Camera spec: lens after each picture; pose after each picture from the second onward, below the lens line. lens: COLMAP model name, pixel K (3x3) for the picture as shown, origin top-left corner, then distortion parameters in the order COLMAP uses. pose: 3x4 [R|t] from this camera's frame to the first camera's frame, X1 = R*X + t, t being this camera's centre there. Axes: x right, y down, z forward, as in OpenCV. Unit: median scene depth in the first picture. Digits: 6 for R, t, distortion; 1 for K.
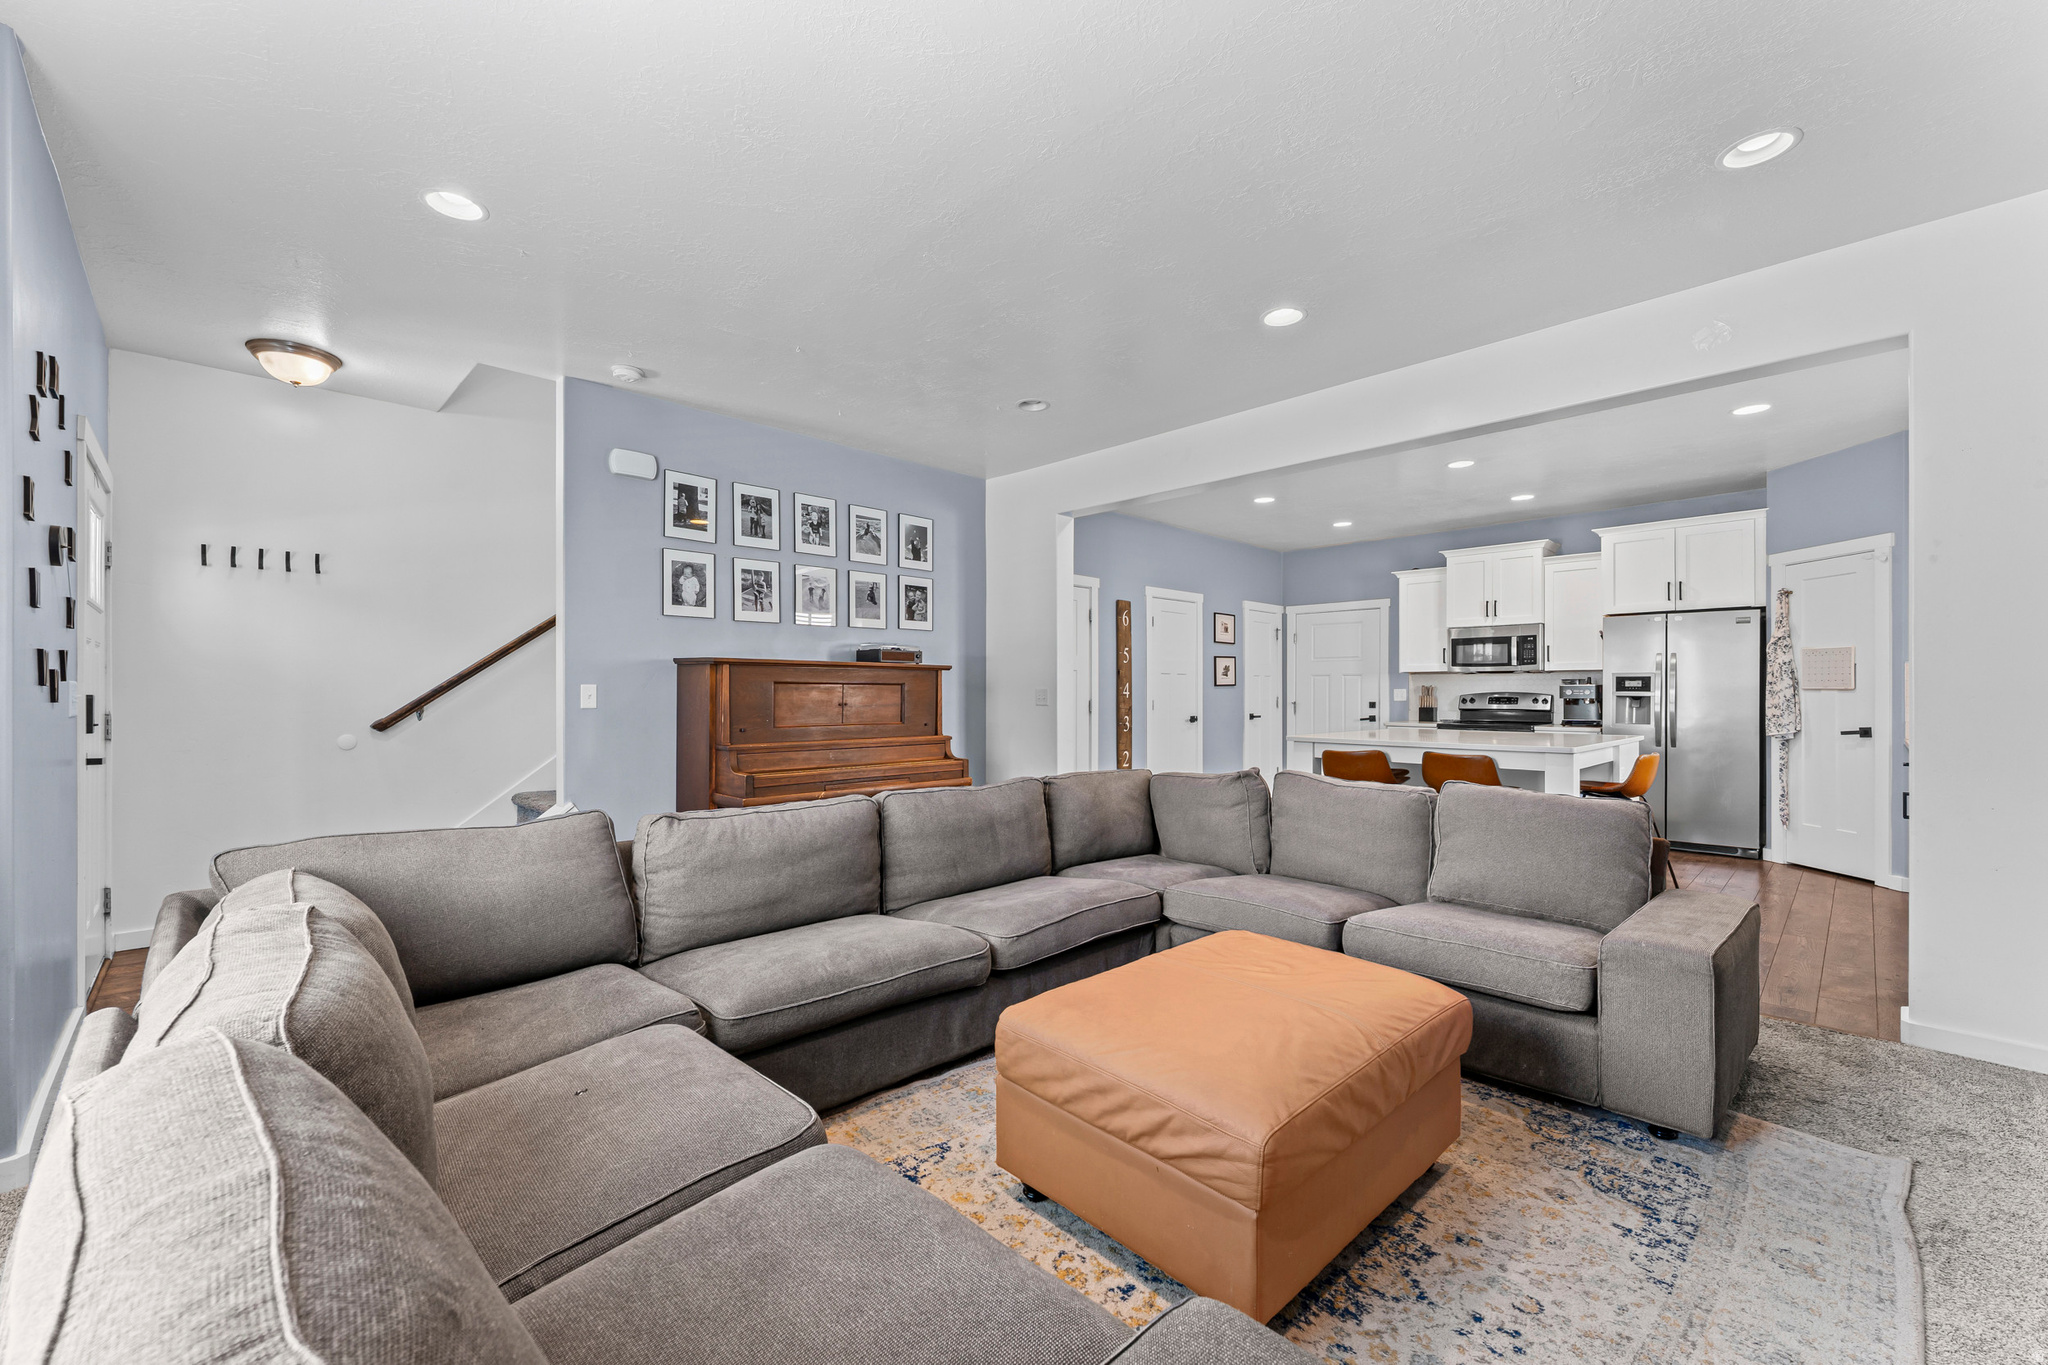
lens RADIAL K [[816.8, 0, 1020.0], [0, 816.8, 688.4], [0, 0, 1]] dist [0.000261, 0.000138]
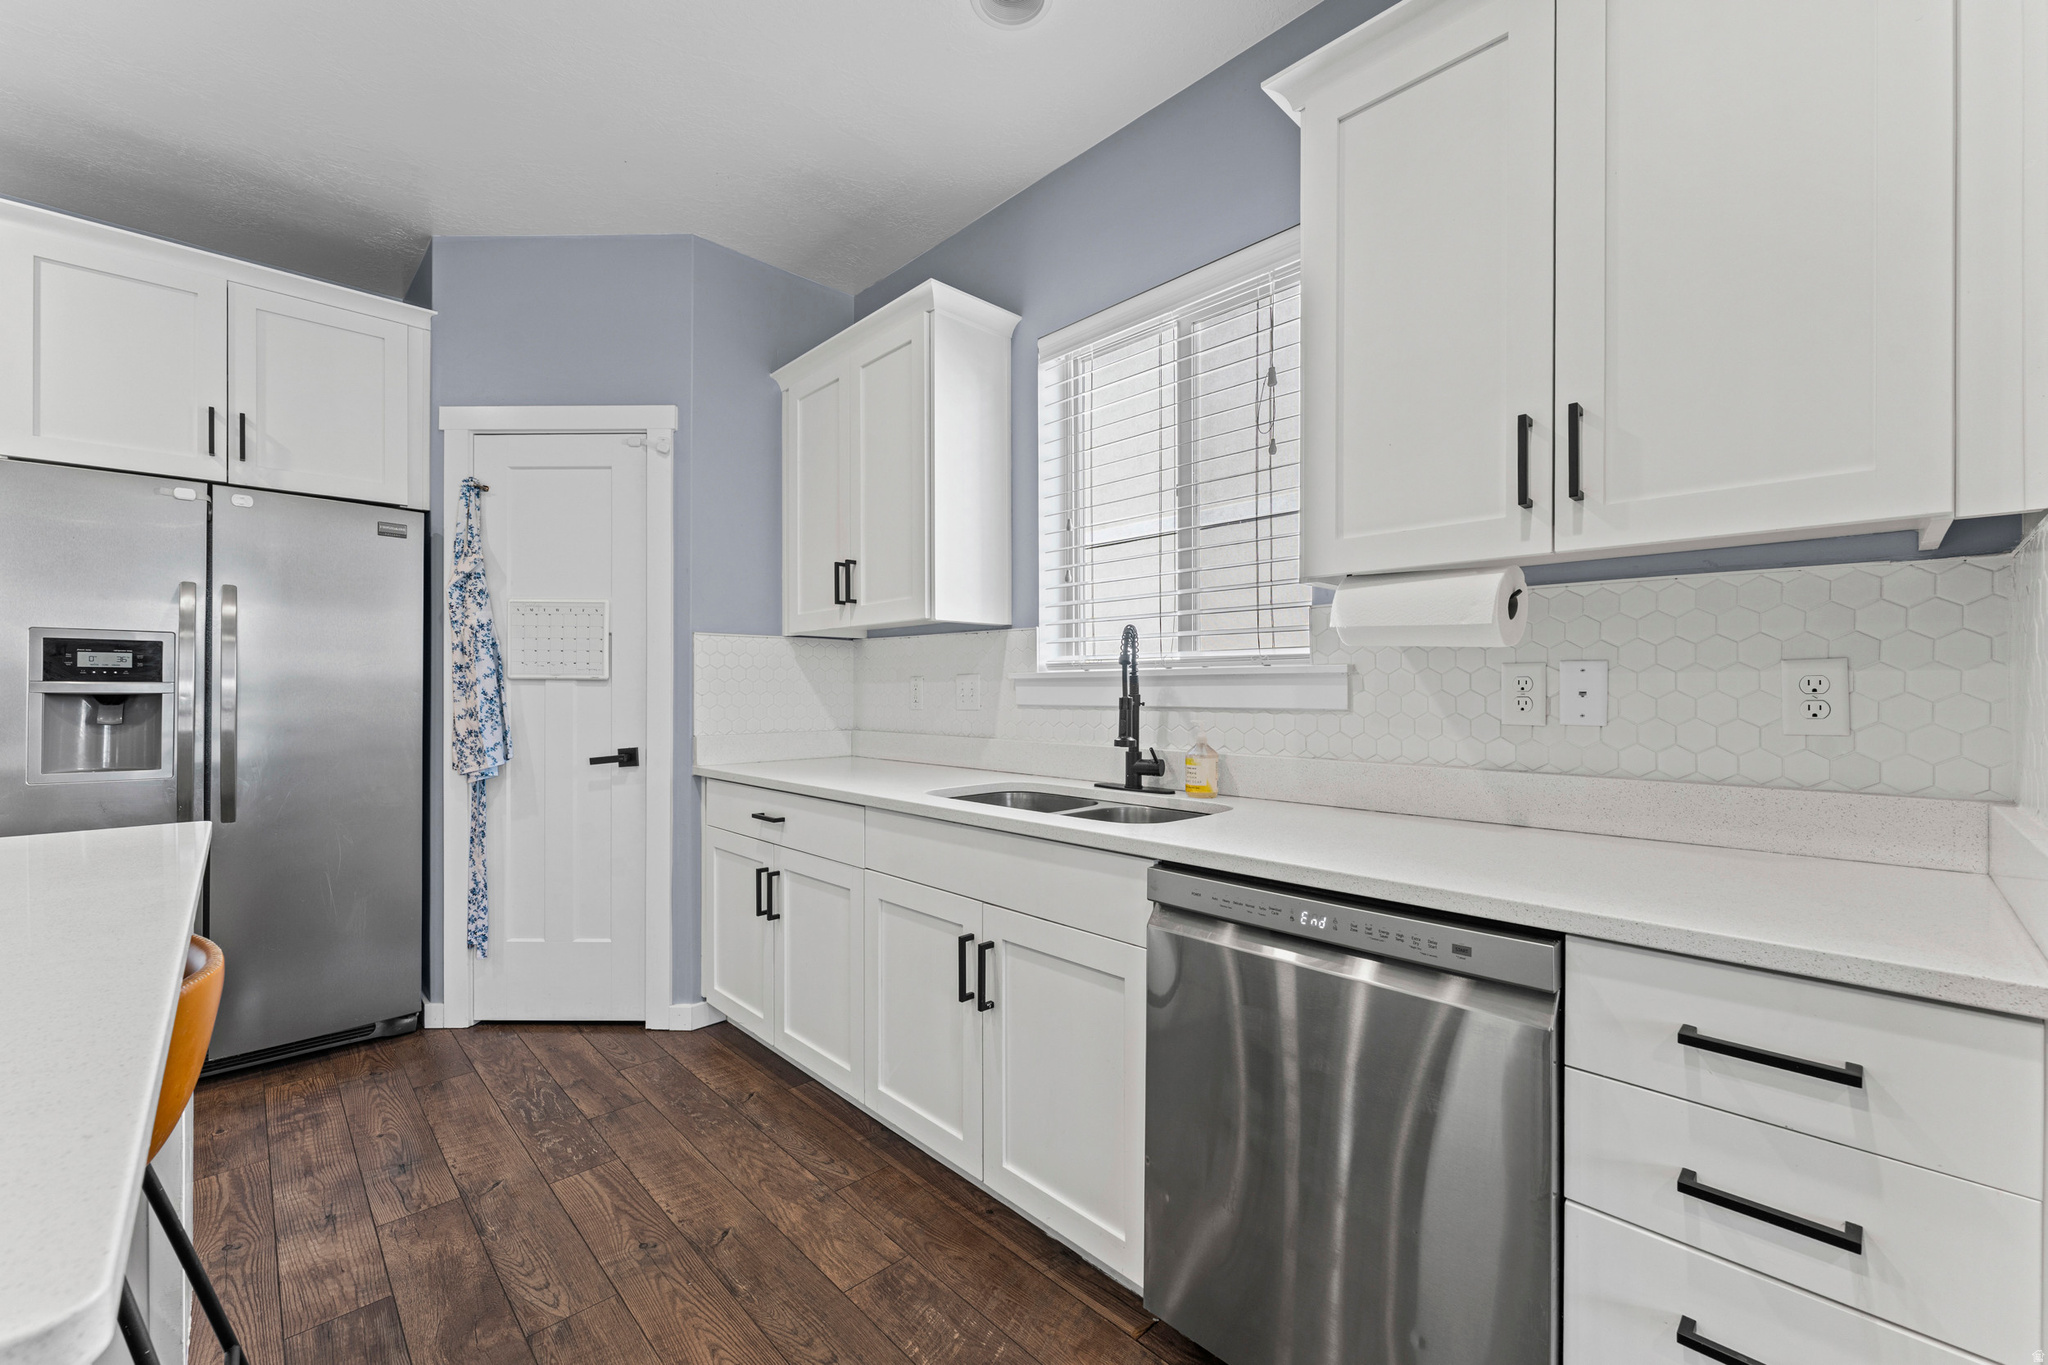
lens RADIAL K [[816.8, 0, 1020.0], [0, 816.8, 688.4], [0, 0, 1]] dist [0.000261, 0.000138]
pose [[0.008672, -0.001161, 0.999962, 0.424416], [-0.007140, 0.999974, 0.001223, 0.003920], [-0.999937, -0.007150, 0.008663, 0.640934]]
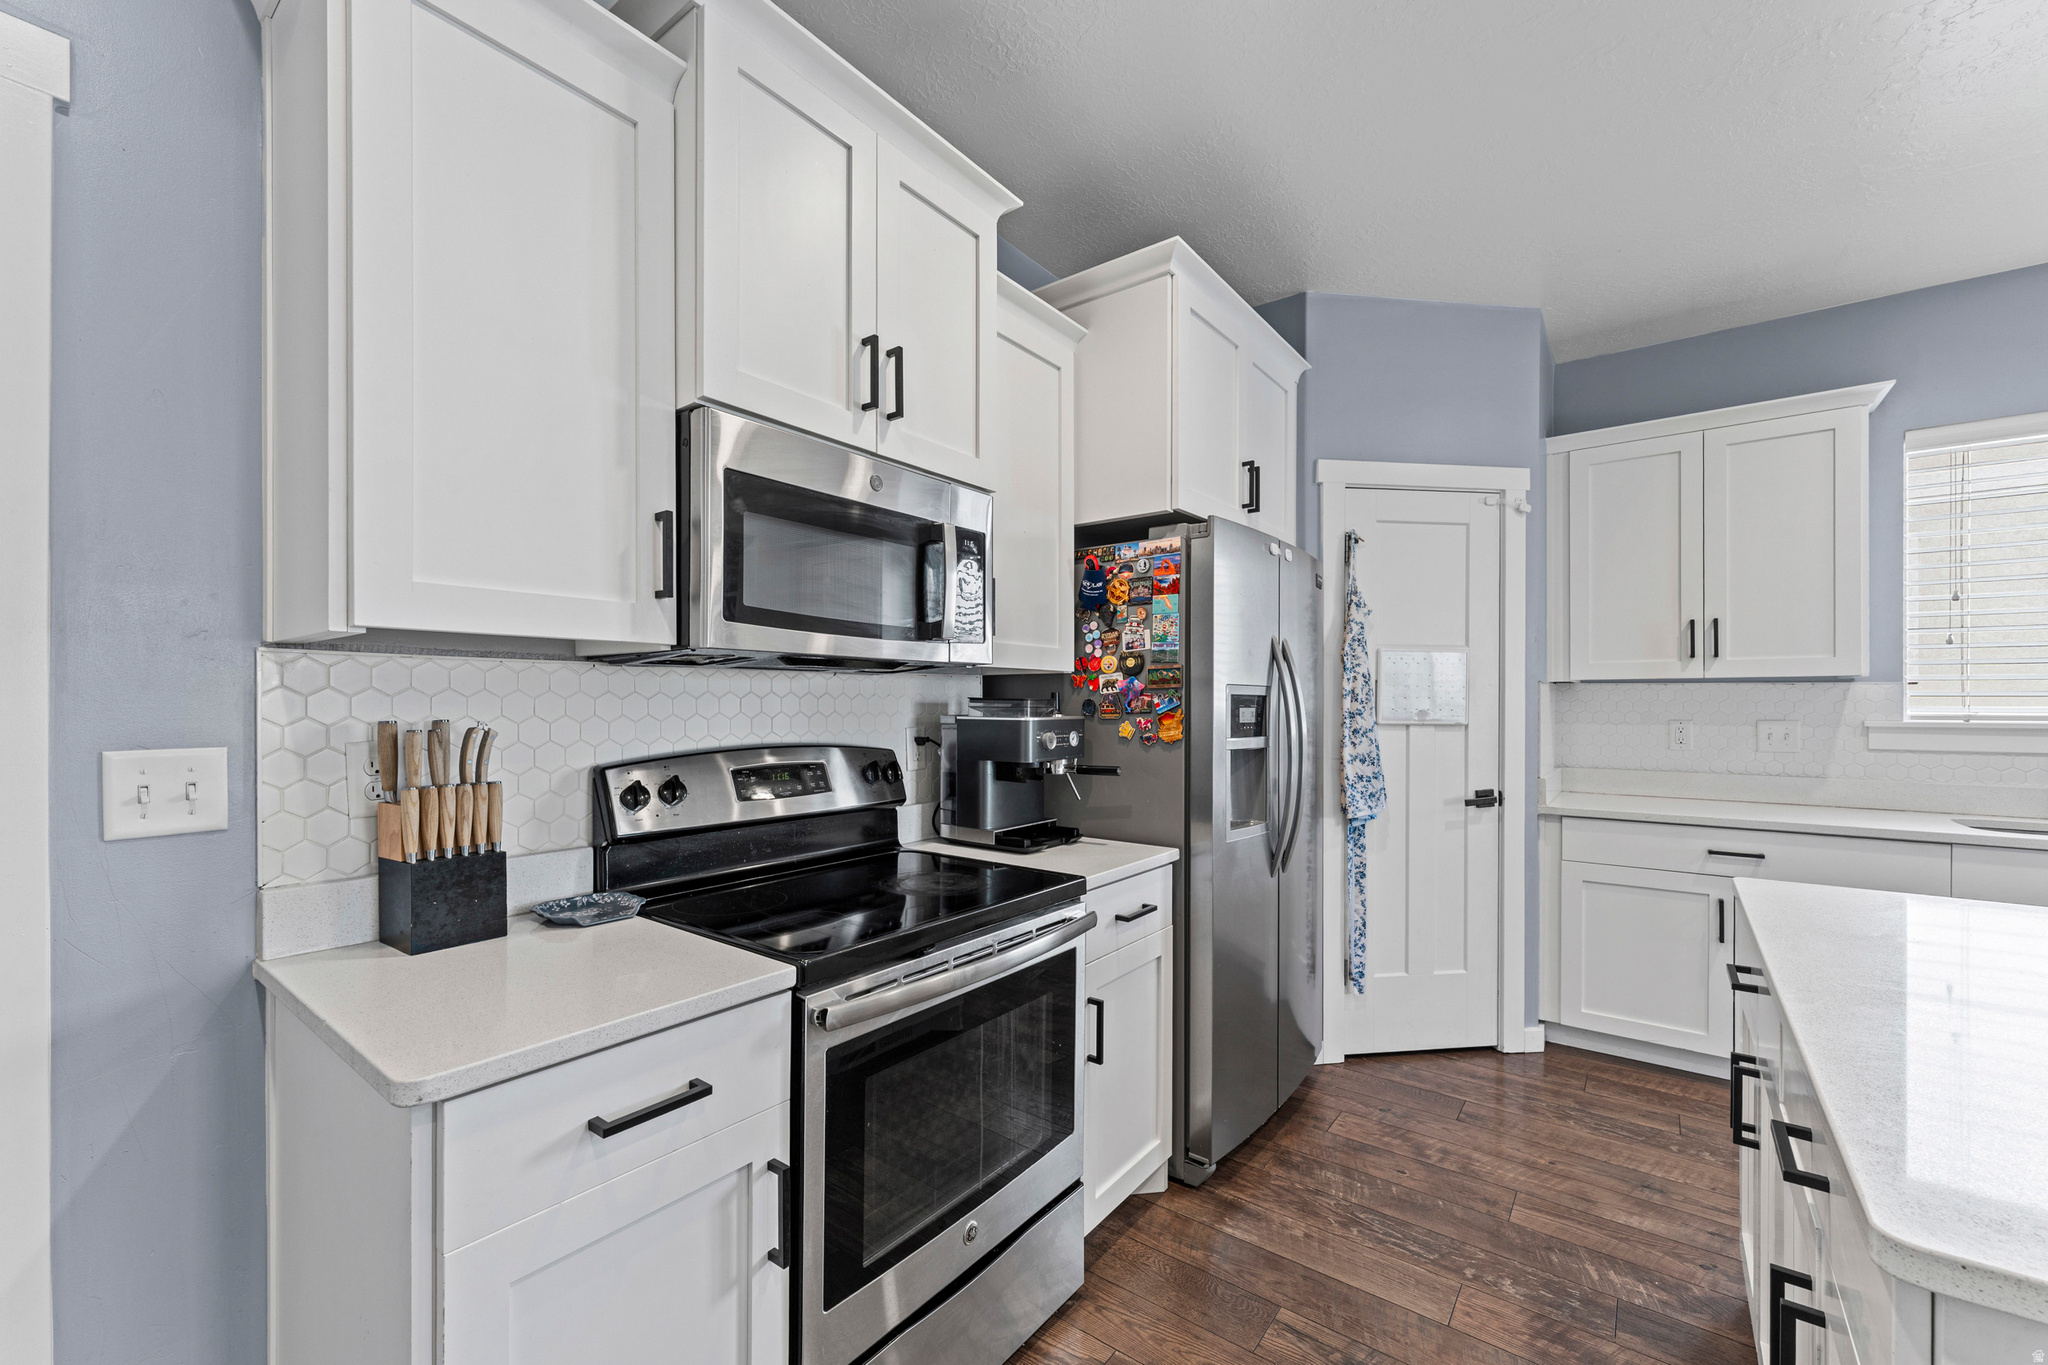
lens RADIAL K [[823.2, 0, 1013.9], [0, 823.2, 704.1], [0, 0, 1]] dist [-0.001402, -0.000179]
pose [[-0.132643, -0.006728, 0.991141, 0.433581], [-0.008554, 0.999947, 0.005643, -0.012922], [-0.991127, -0.007730, -0.132694, 1.244358]]
